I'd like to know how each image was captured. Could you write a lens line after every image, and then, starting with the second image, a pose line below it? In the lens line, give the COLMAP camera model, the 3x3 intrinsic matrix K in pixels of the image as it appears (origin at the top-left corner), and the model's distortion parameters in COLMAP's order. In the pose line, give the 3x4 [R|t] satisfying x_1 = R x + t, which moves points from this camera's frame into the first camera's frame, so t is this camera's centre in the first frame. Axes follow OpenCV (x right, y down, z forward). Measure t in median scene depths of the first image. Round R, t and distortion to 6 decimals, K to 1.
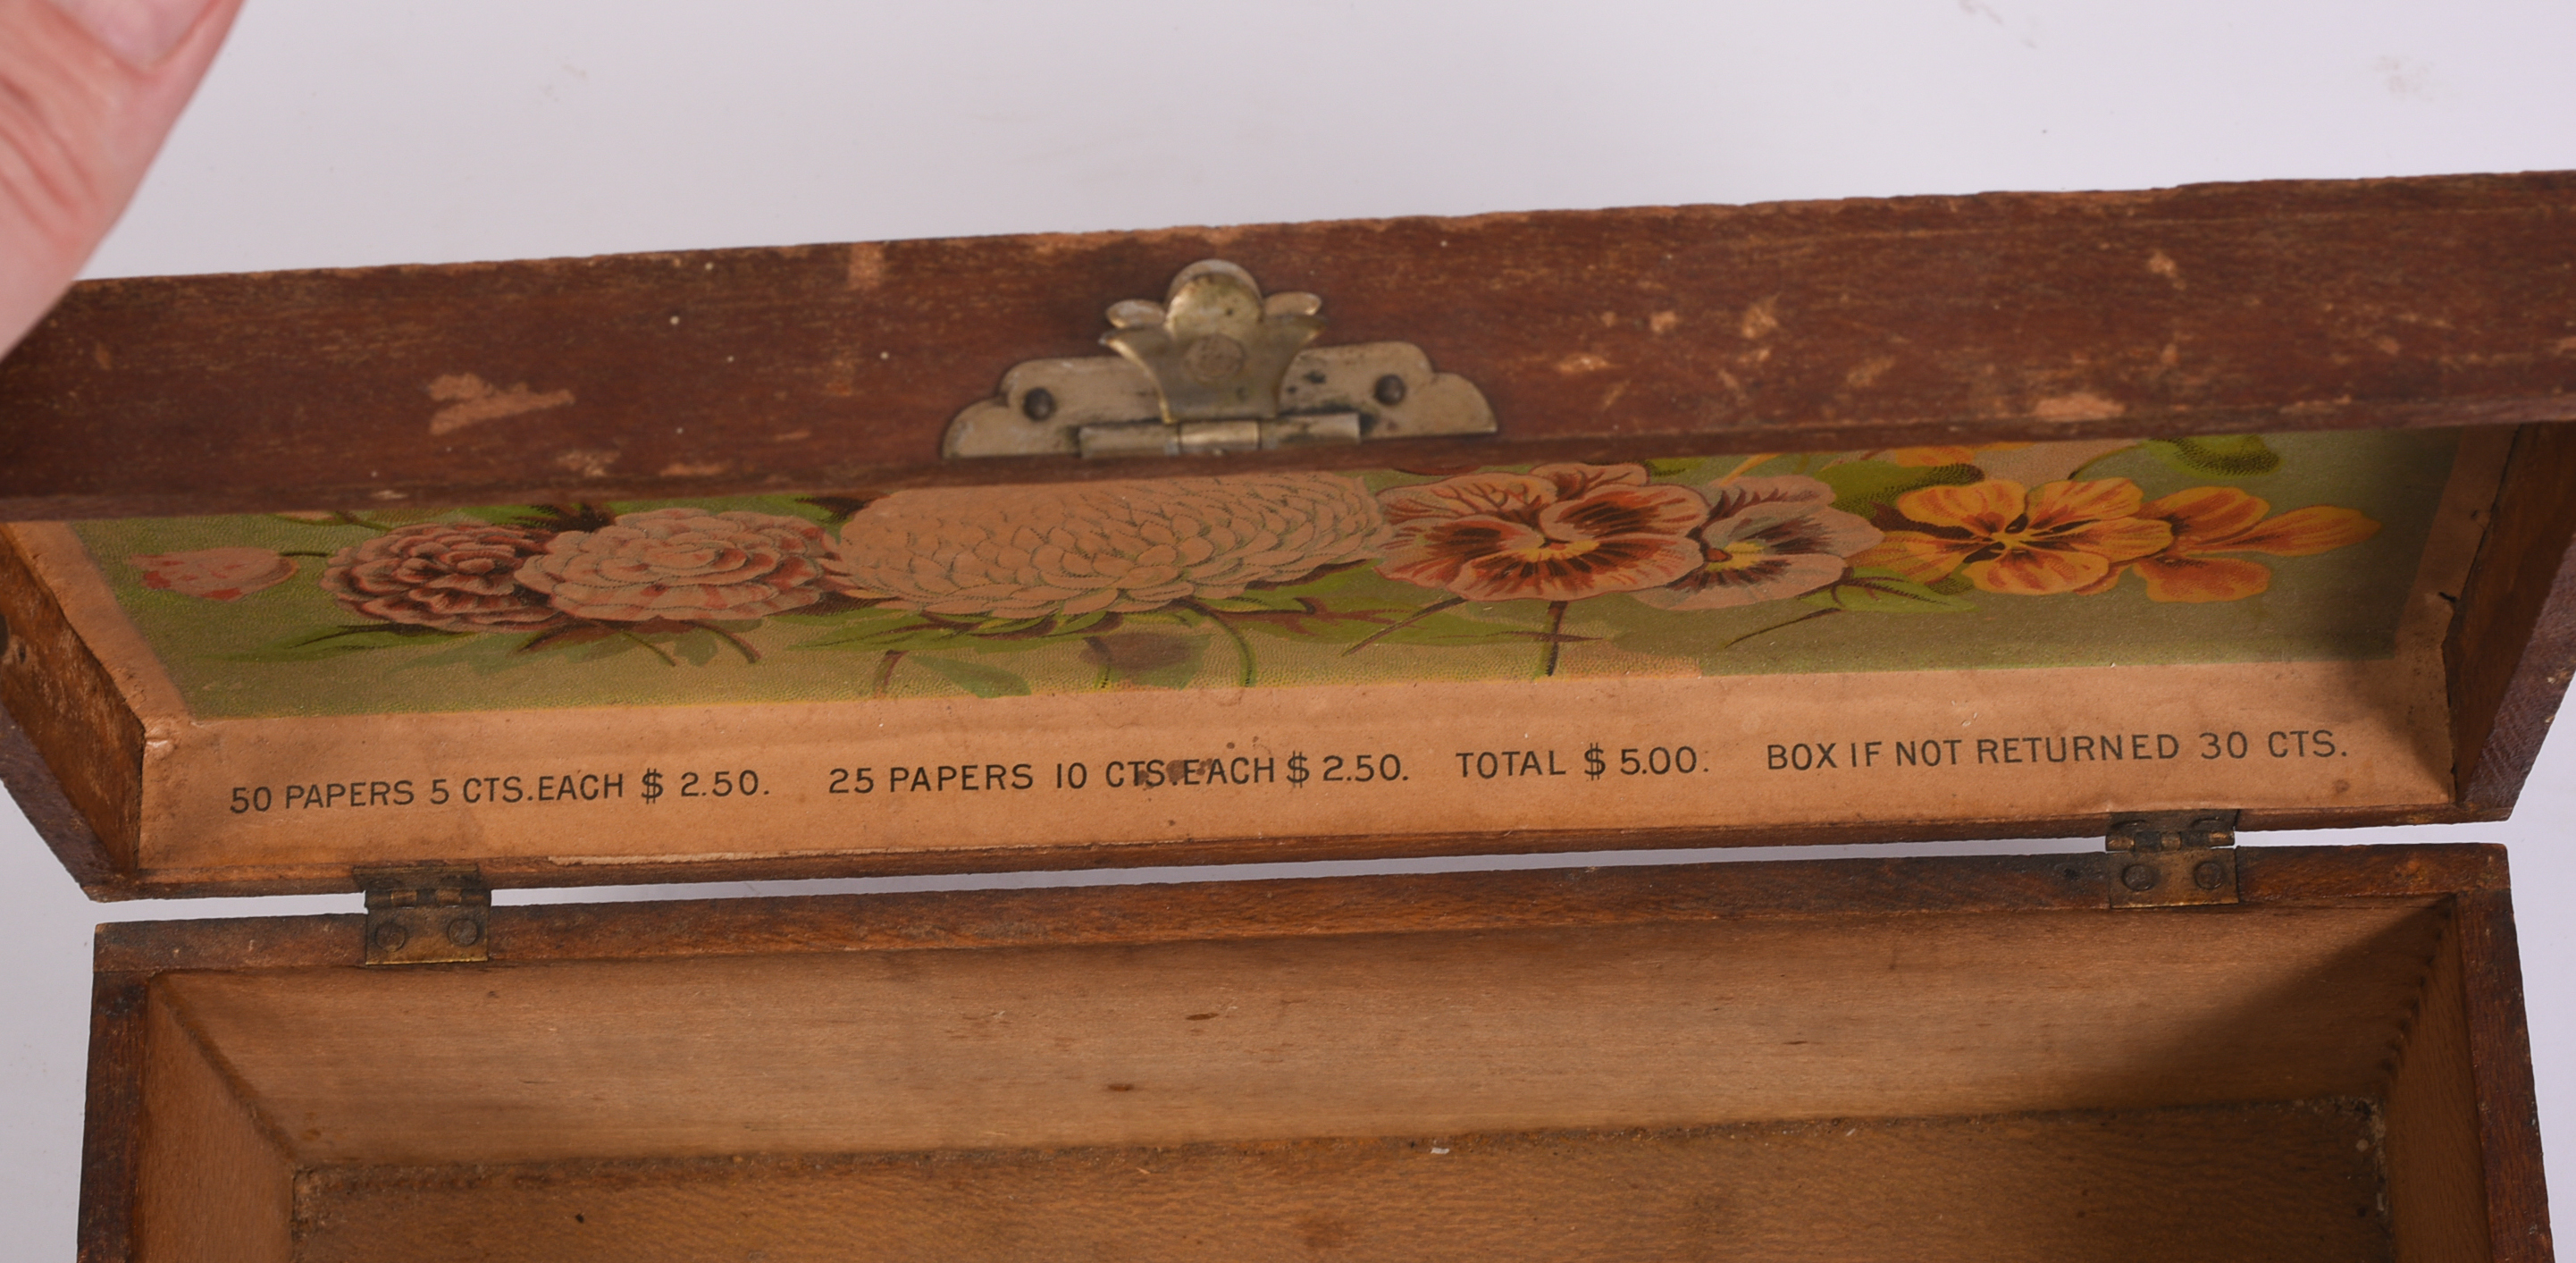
lens RADIAL K [[5178.6, 0, 1285.1], [0, 5178.6, 632.9], [0, 0, 1]] dist [-0.000160, 0.000000]
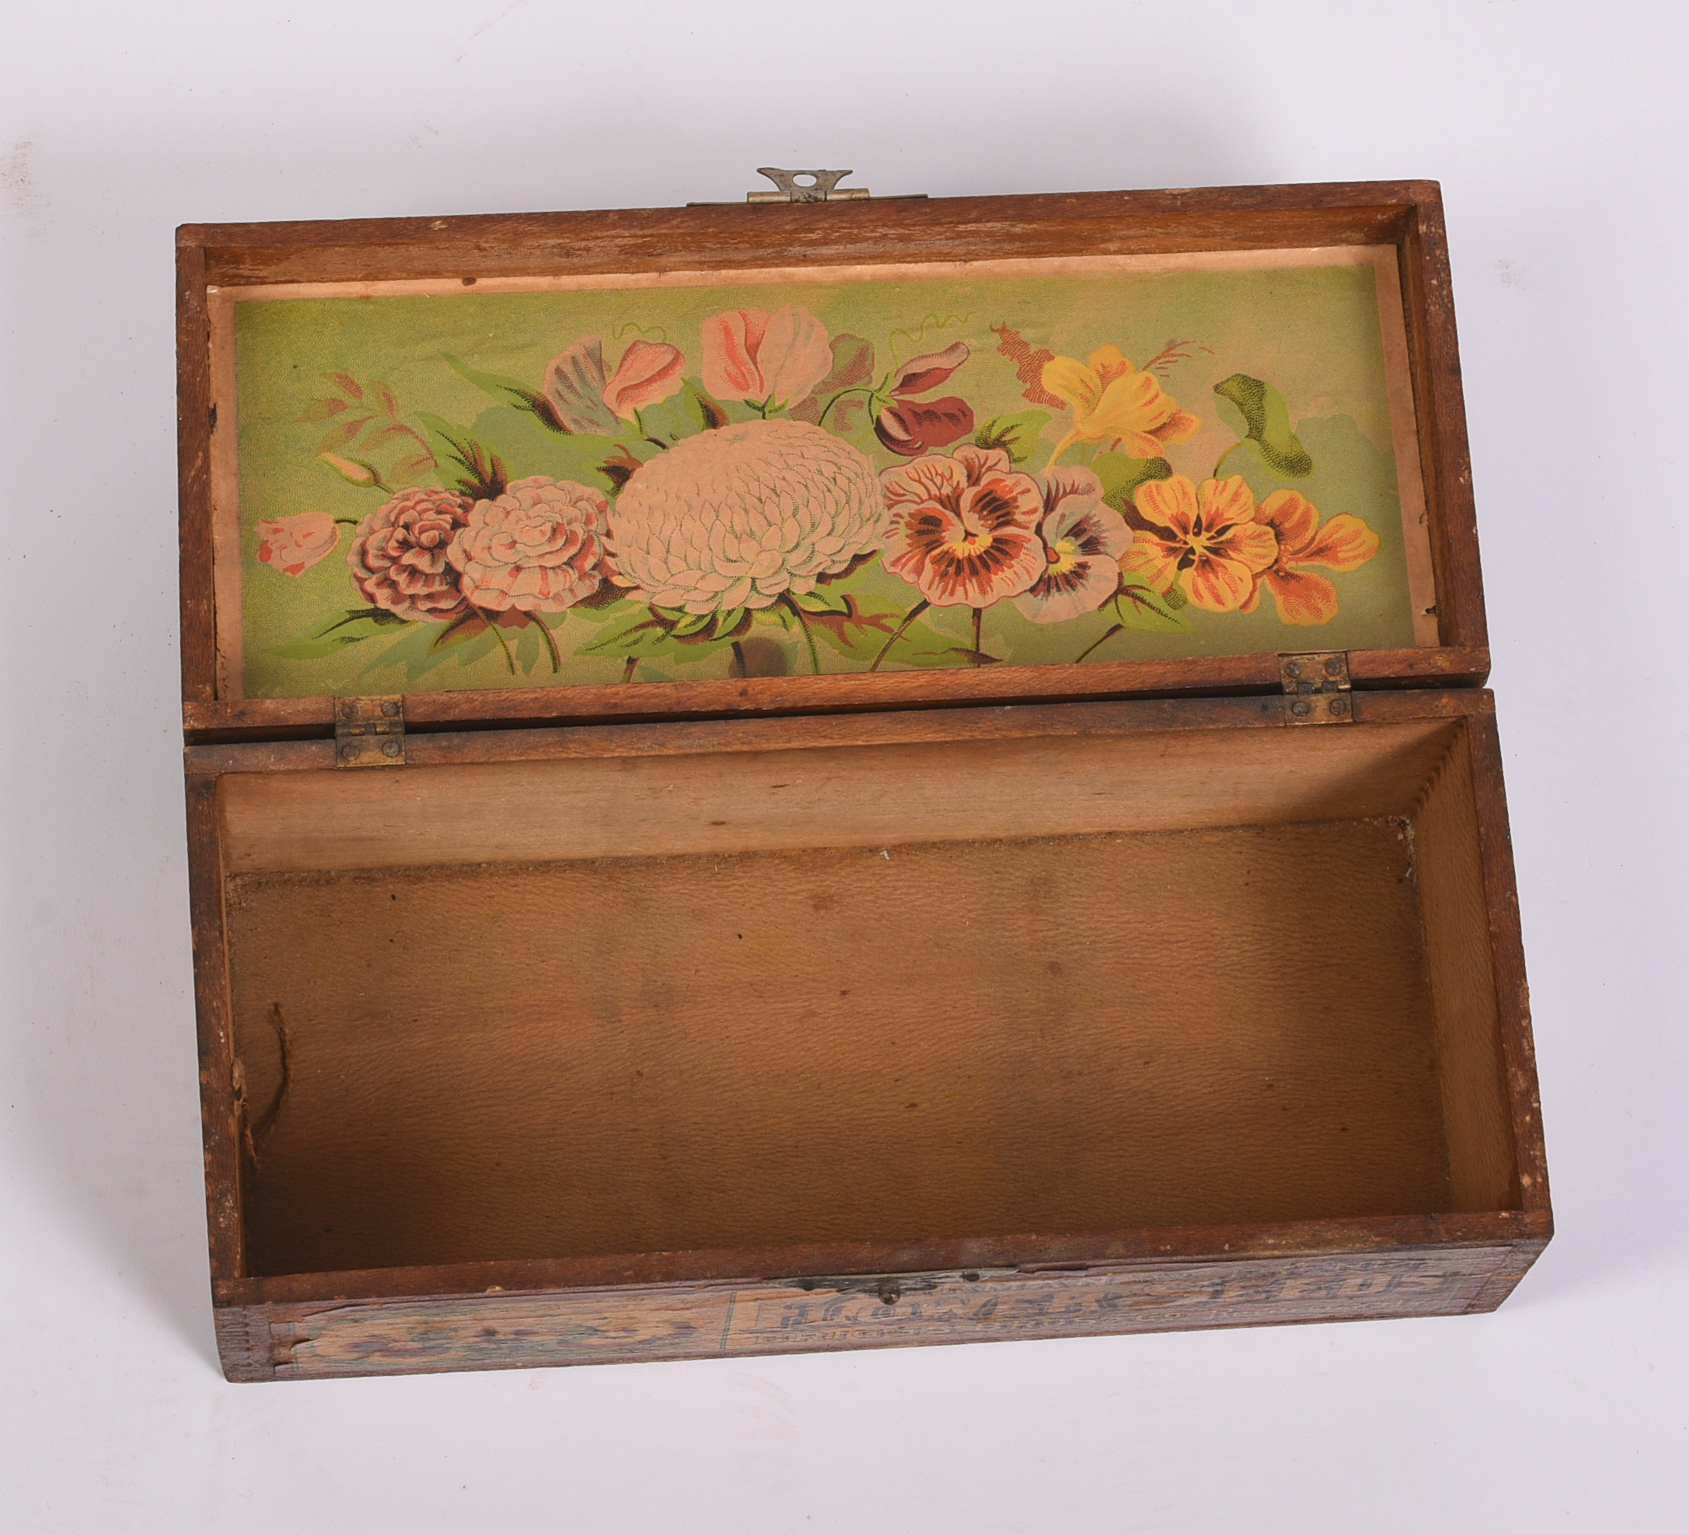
lens RADIAL K [[4244.2, 0, 844.6], [0, 4244.2, 767.2], [0, 0, 1]] dist [0.043425, 0.000000]
pose [[0.994244, -0.014451, 0.106158, -0.139199], [0.004570, 0.995680, 0.092734, -0.064358], [-0.107039, -0.091715, 0.990016, -0.431563]]
